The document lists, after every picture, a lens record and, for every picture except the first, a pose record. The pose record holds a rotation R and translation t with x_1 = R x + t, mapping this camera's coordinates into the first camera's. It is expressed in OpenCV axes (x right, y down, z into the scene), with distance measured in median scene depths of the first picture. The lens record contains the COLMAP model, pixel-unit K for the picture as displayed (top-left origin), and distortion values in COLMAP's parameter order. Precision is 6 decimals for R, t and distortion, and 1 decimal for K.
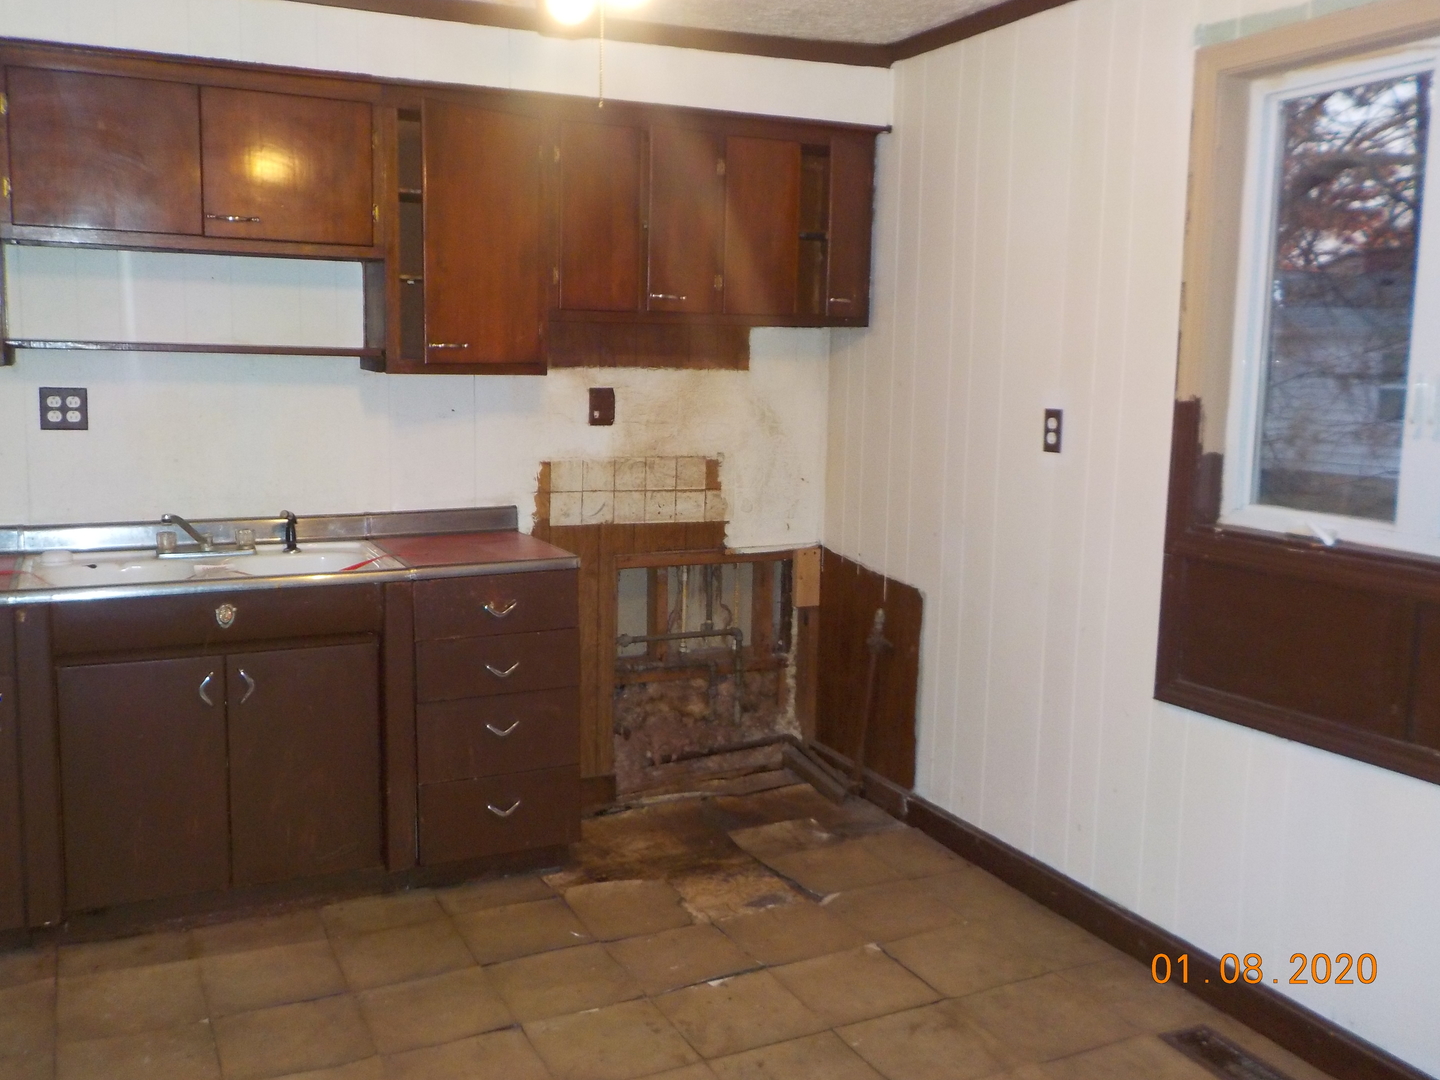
lens RADIAL K [[1278.5, 0, 720.0], [0, 1278.5, 540.0], [0, 0, 1]] dist [0.012811, 0.006831]
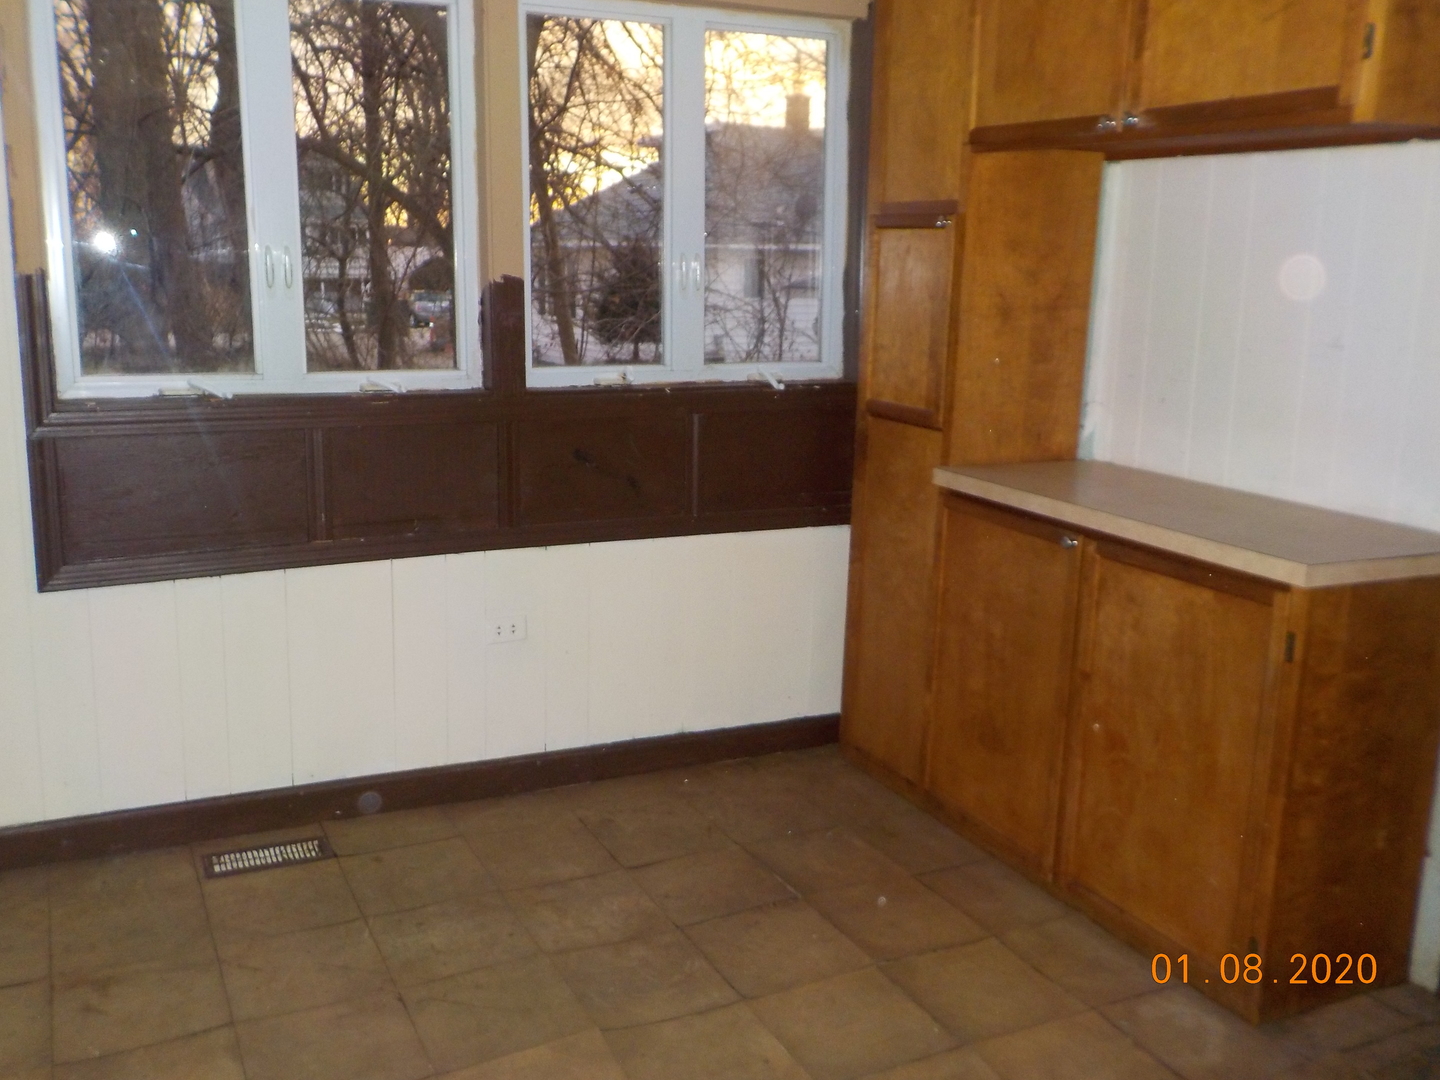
lens RADIAL K [[1278.5, 0, 720.0], [0, 1278.5, 540.0], [0, 0, 1]] dist [0.012811, 0.006831]
pose [[0.012794, -0.231342, 0.972788, -0.608148], [0.129096, 0.965108, 0.227818, -0.069441], [-0.991550, 0.122669, 0.042213, 0.491293]]
